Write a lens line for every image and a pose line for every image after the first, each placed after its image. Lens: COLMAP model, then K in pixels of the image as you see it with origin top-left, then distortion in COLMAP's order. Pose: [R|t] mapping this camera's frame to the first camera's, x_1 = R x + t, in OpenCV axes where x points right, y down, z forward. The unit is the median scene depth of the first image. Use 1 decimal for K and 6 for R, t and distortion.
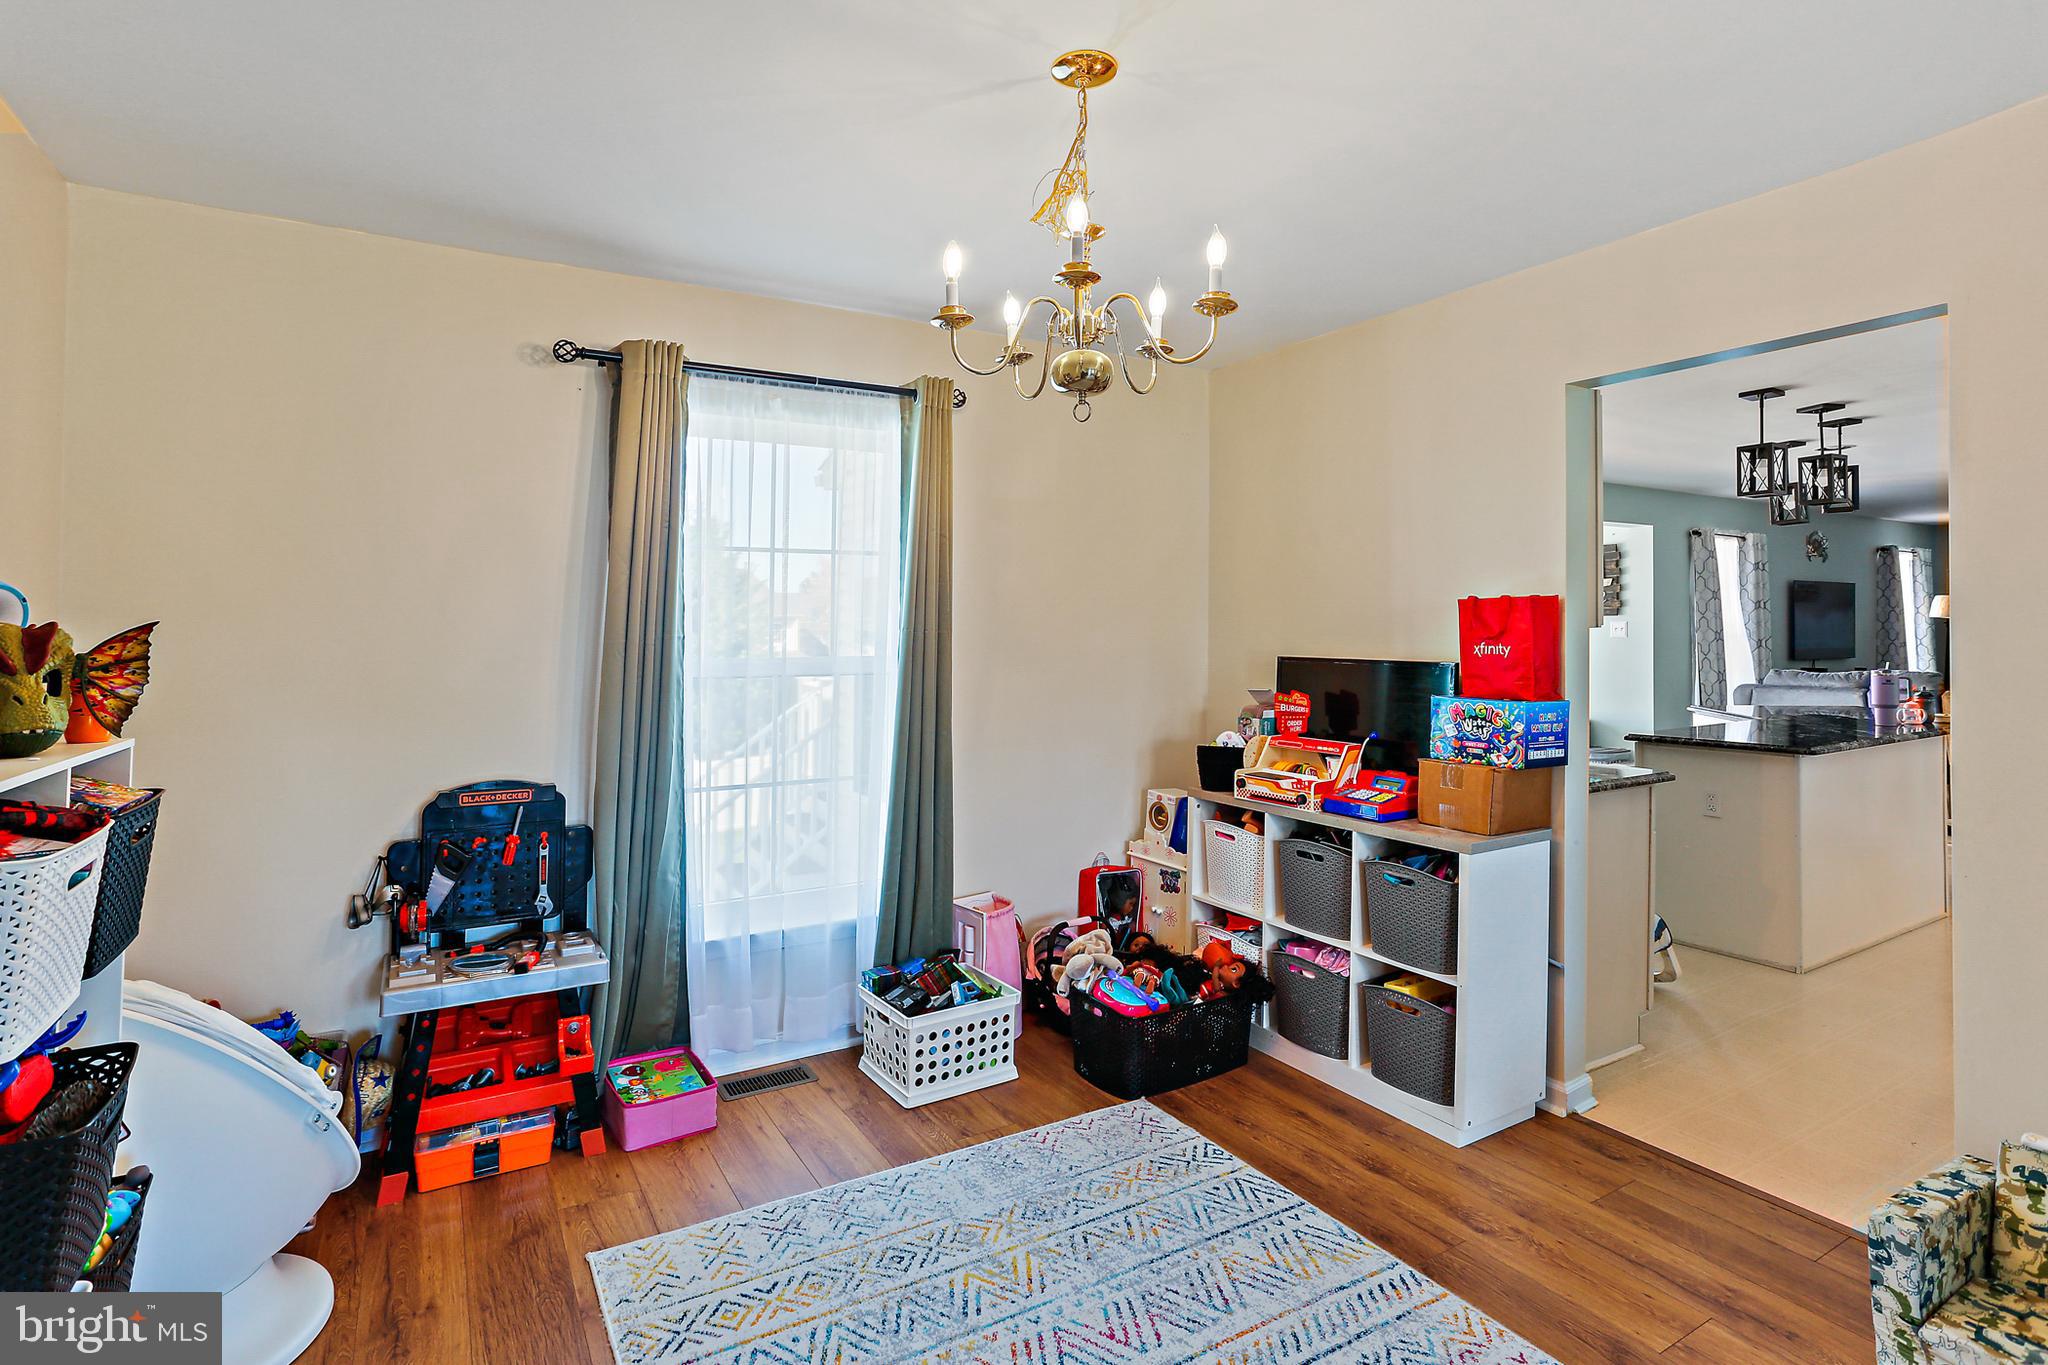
lens RADIAL K [[1026.1, 0, 1023.6], [0, 1026.1, 641.9], [0, 0, 1]] dist [-0.076906, 0.080984]
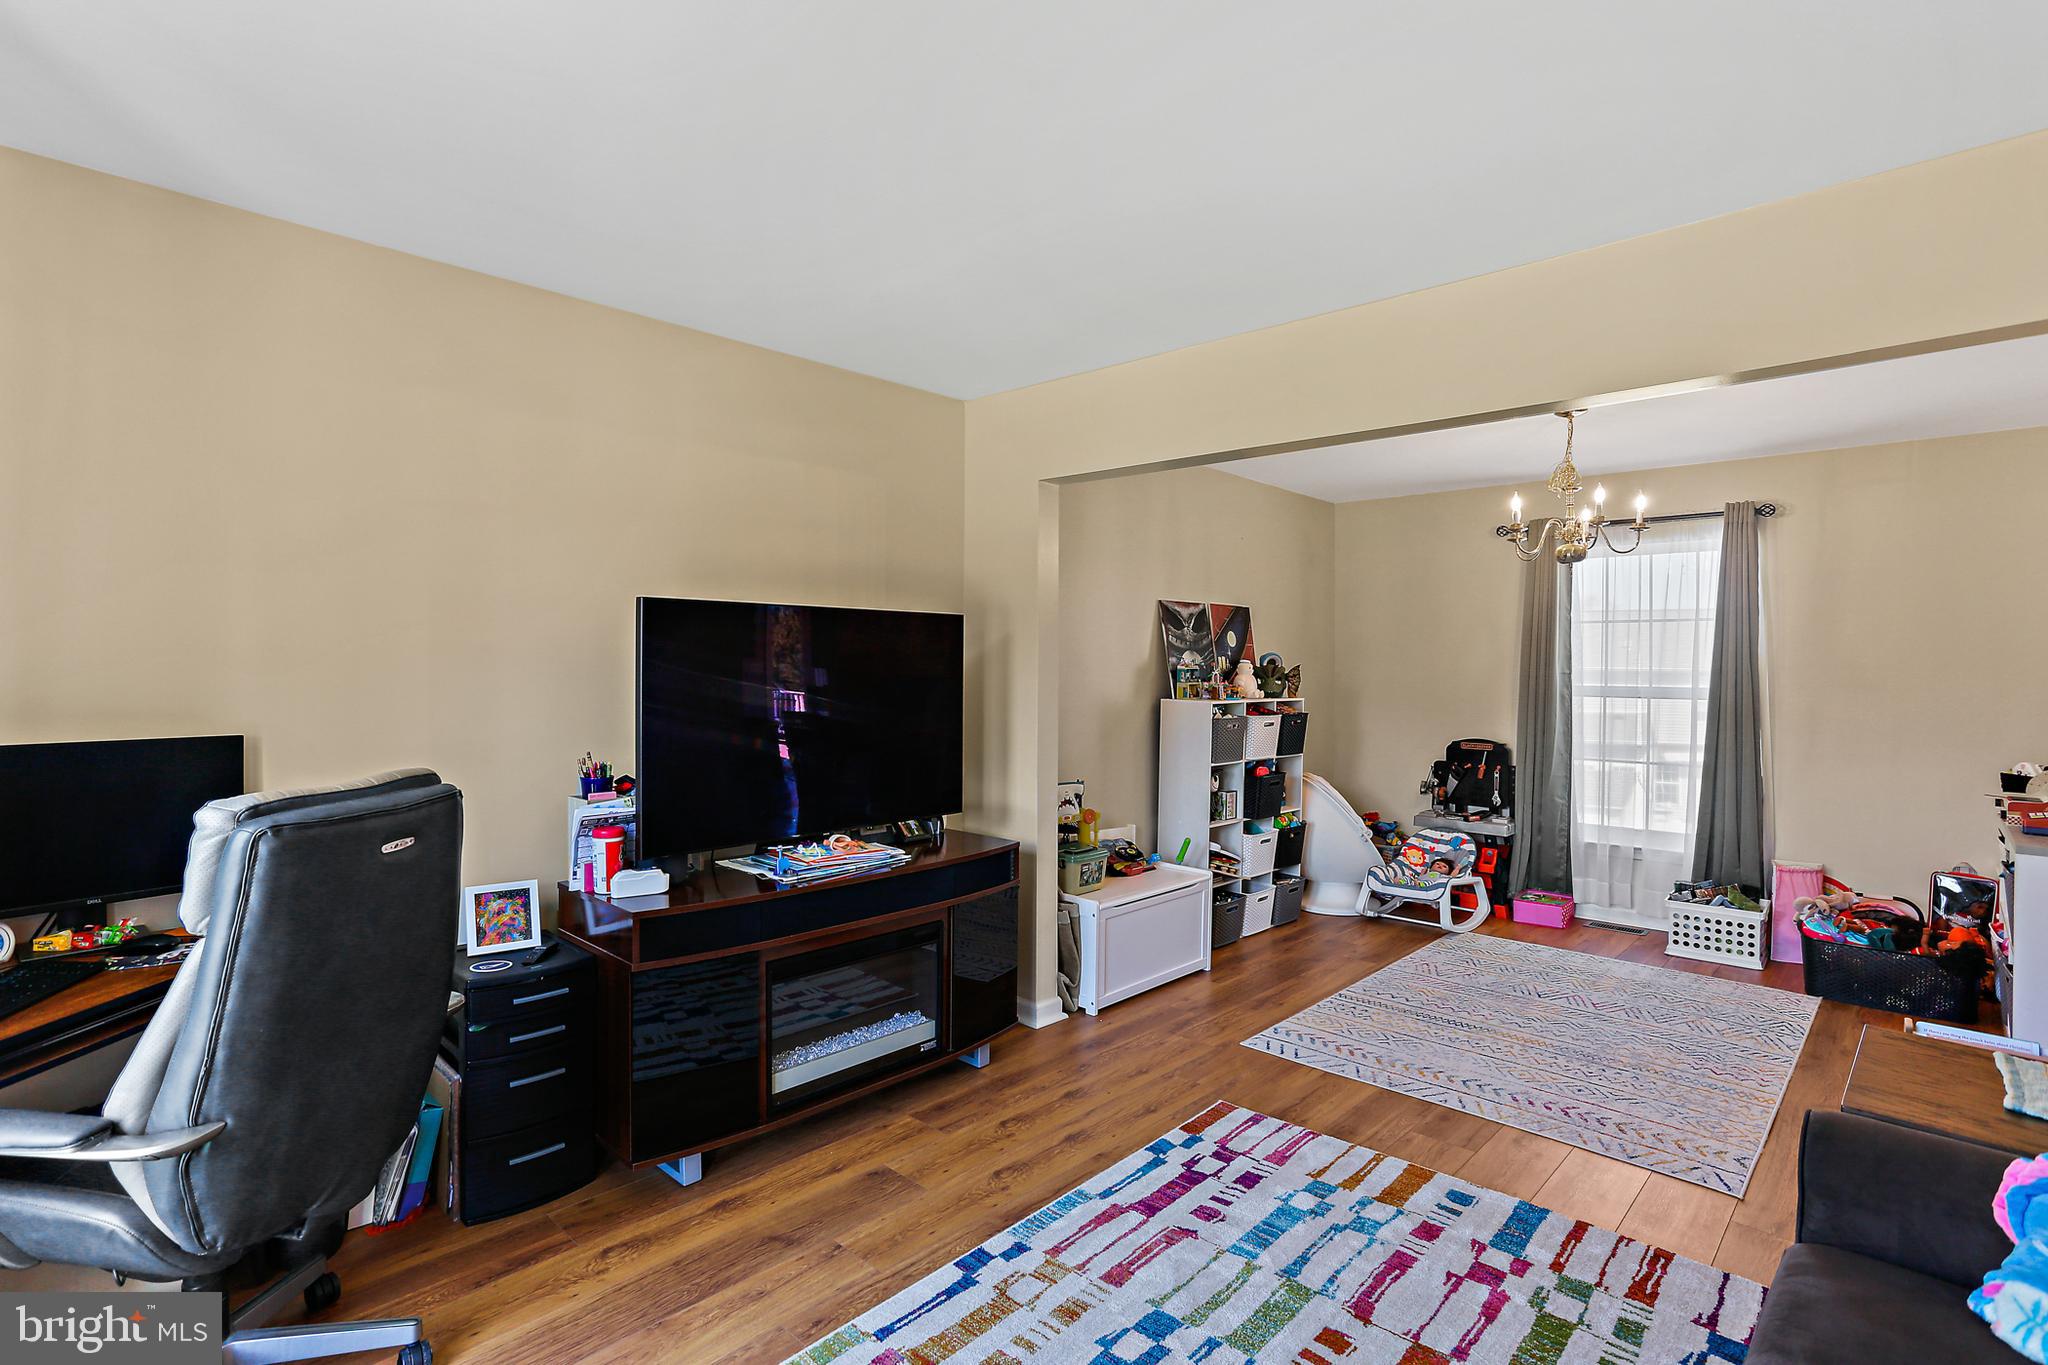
lens RADIAL K [[1002.6, 0, 1014.1], [0, 1002.6, 658.0], [0, 0, 1]] dist [-0.031202, 0.021812]
pose [[0.273084, -0.003116, -0.961985, 0.979501], [-0.019110, 0.999780, -0.008664, 0.001551], [0.961800, 0.020750, 0.272964, -0.419804]]
